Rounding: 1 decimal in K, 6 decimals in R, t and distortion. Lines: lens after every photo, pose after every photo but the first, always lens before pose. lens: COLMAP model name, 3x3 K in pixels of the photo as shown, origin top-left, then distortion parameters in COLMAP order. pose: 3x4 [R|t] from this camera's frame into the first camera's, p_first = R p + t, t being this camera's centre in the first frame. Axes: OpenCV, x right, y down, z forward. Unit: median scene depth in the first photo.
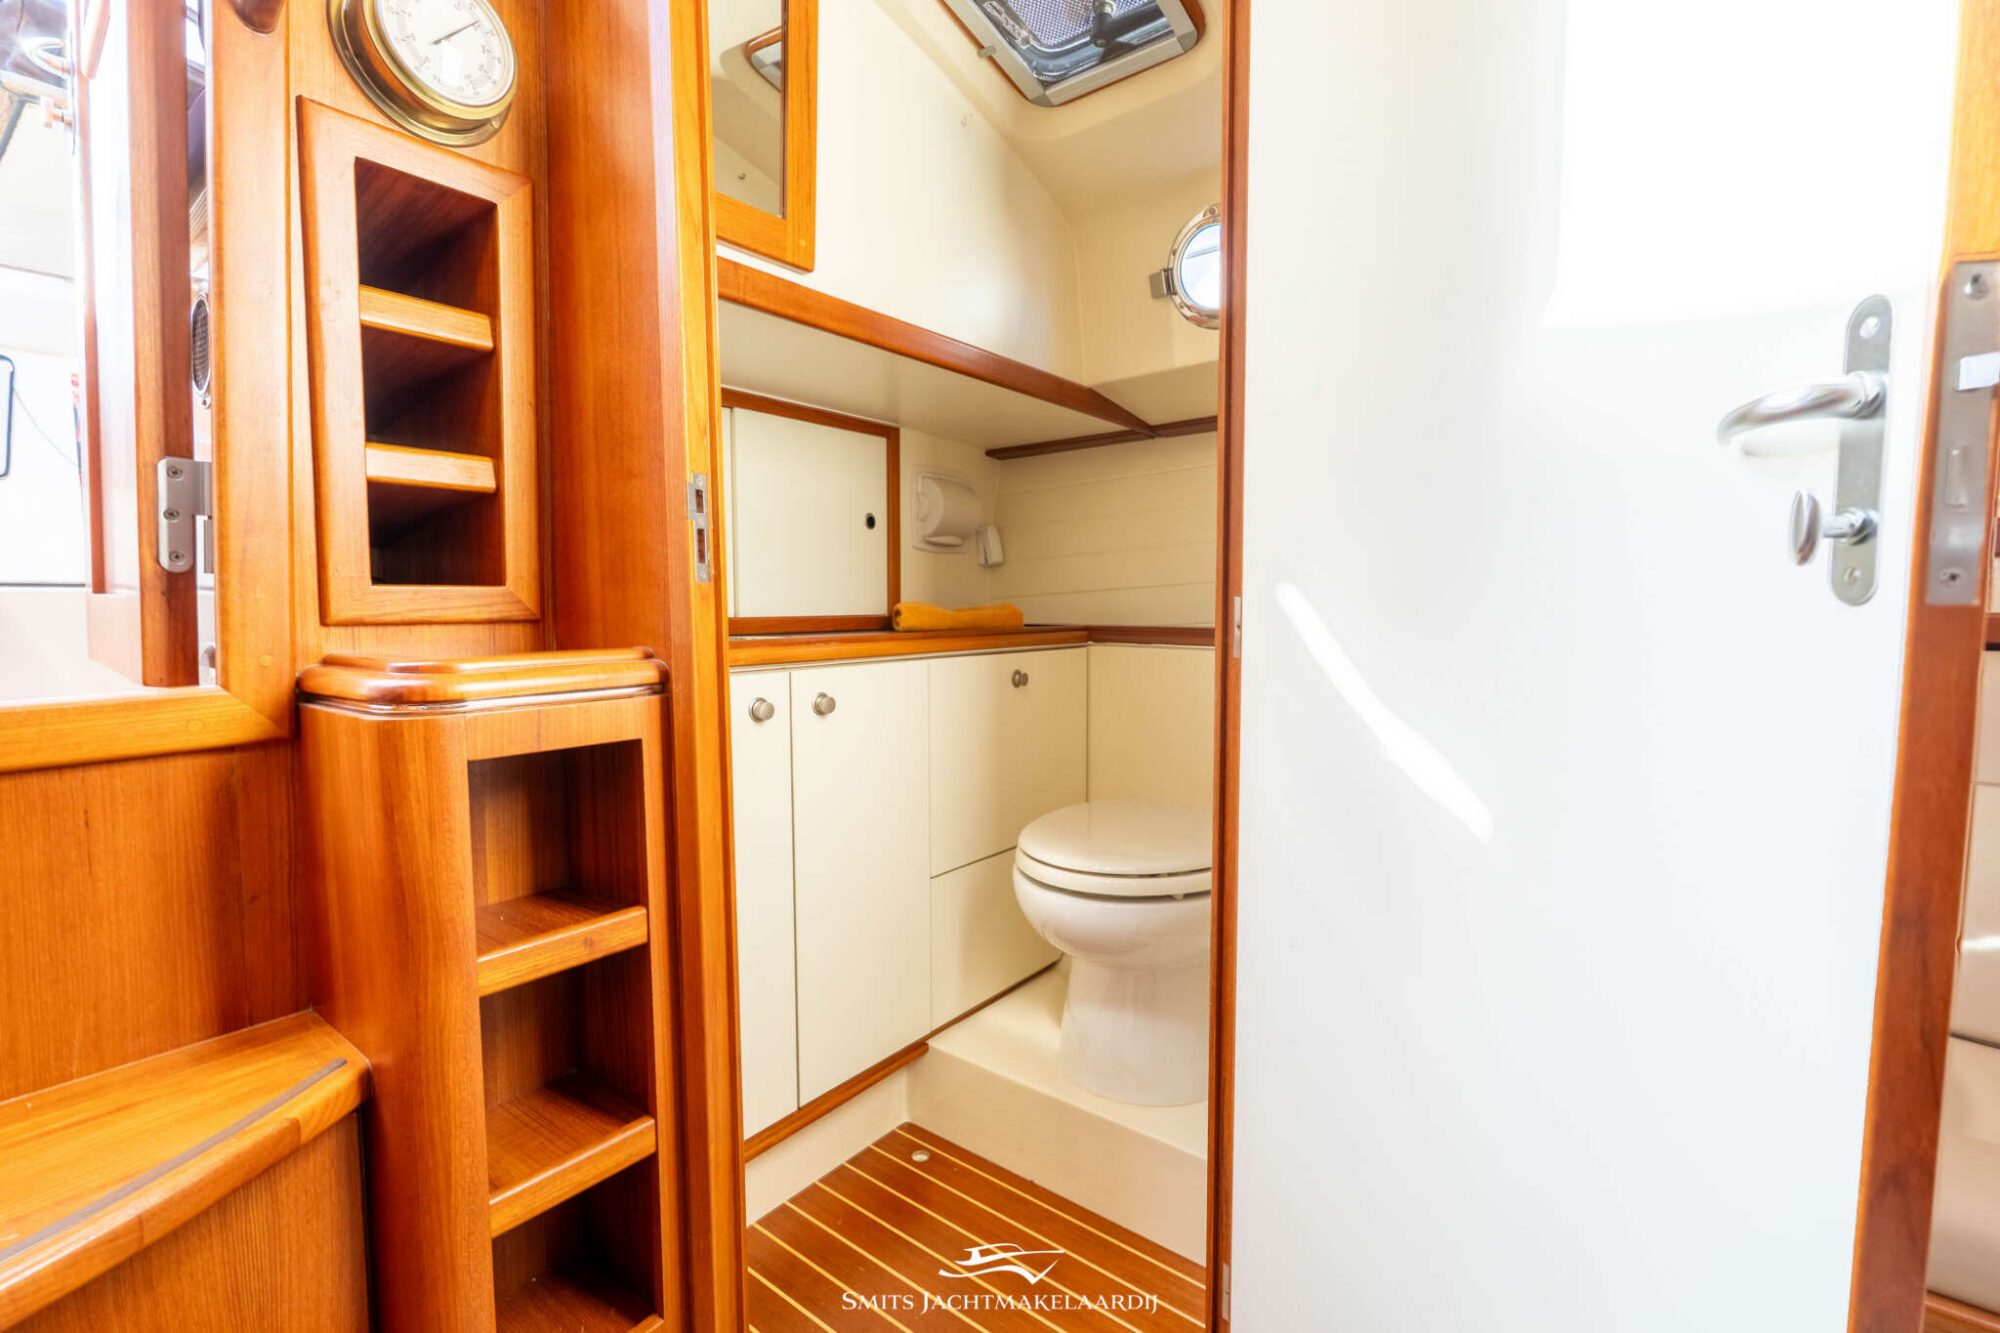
lens RADIAL K [[874.6, 0, 1000.0], [0, 874.6, 666.5], [0, 0, 1]] dist [-0.004674, -0.000264]
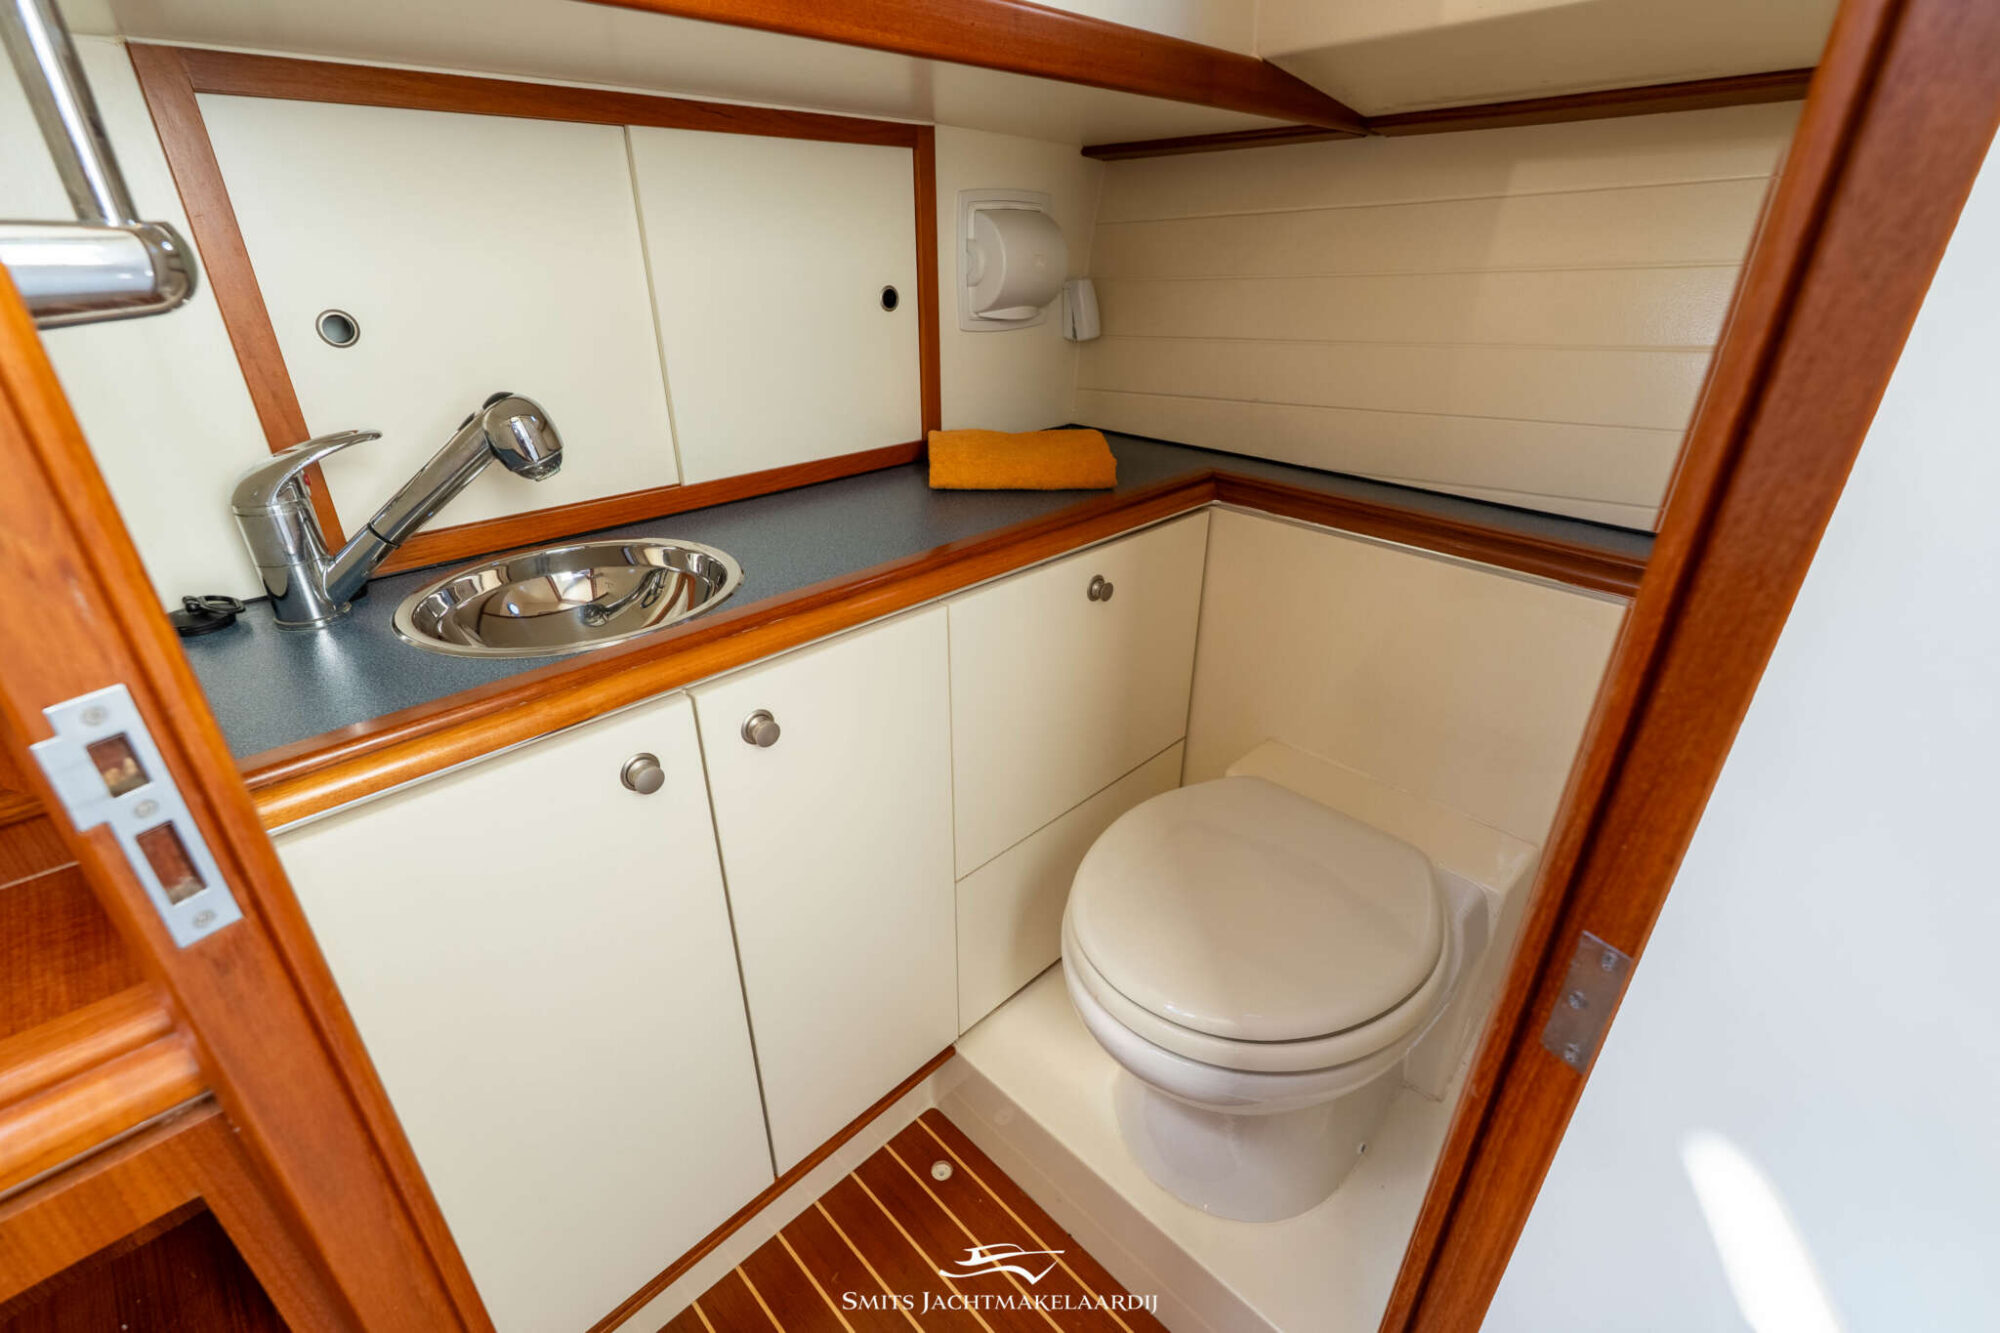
lens RADIAL K [[881.5, 0, 1000.0], [0, 881.5, 666.5], [0, 0, 1]] dist [-0.001877, 0.000020]
pose [[0.991793, 0.061547, -0.112063, 0.028731], [-0.015649, 0.928354, 0.371368, -0.198765], [0.126890, -0.366566, 0.921698, 0.392362]]
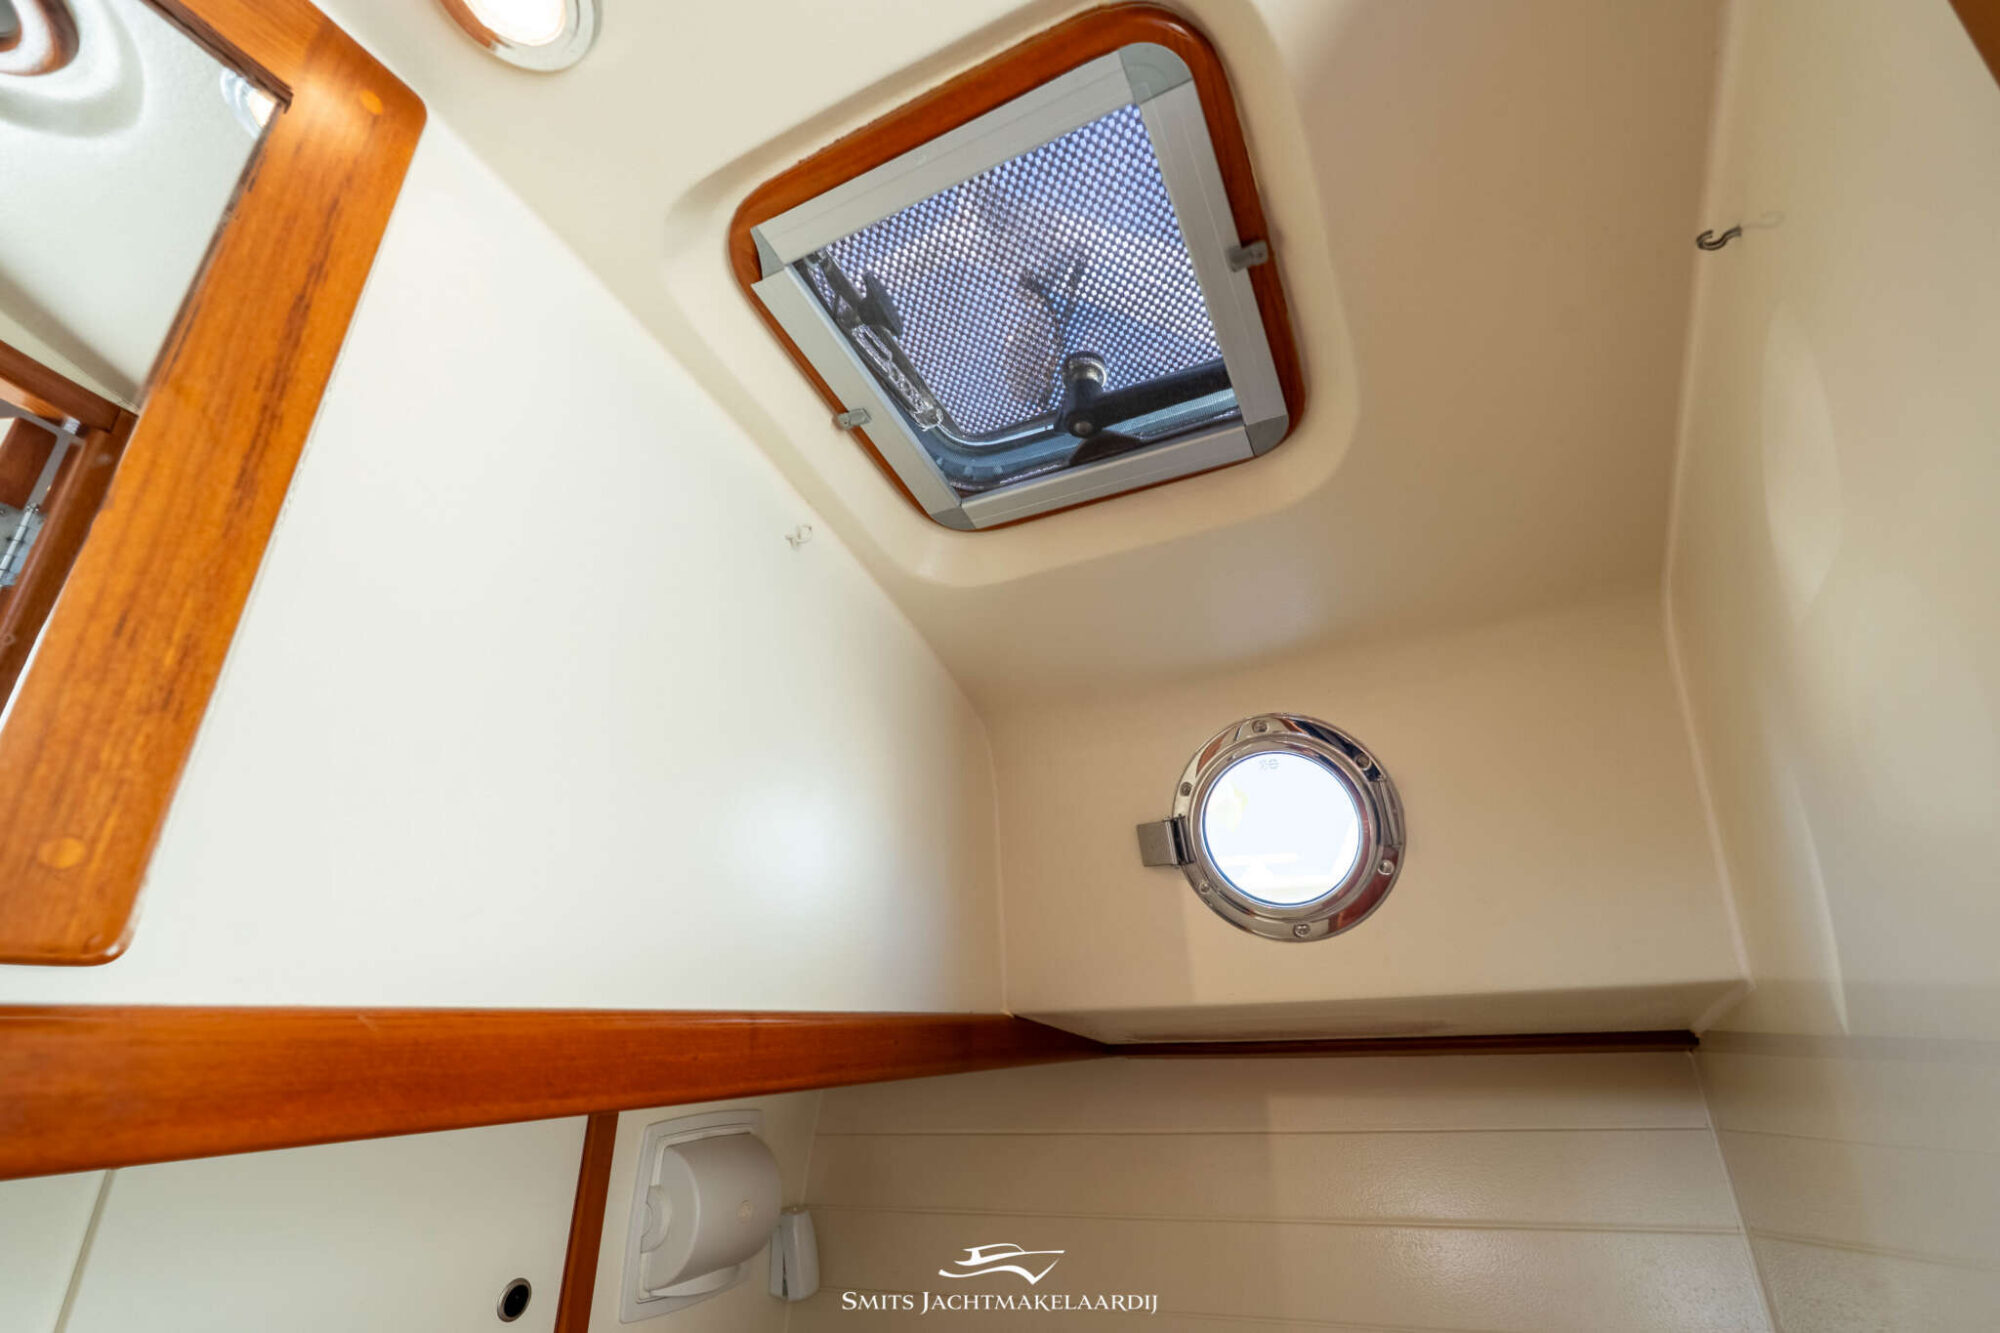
lens RADIAL K [[880.8, 0, 971.5], [0, 880.8, 630.8], [0, 0, 1]] dist [-0.002065, -0.000176]
pose [[0.988499, 0.069912, 0.134097, -0.005894], [0.000332, 0.885720, -0.464220, -0.328405], [-0.151227, 0.458925, 0.875510, 0.540110]]
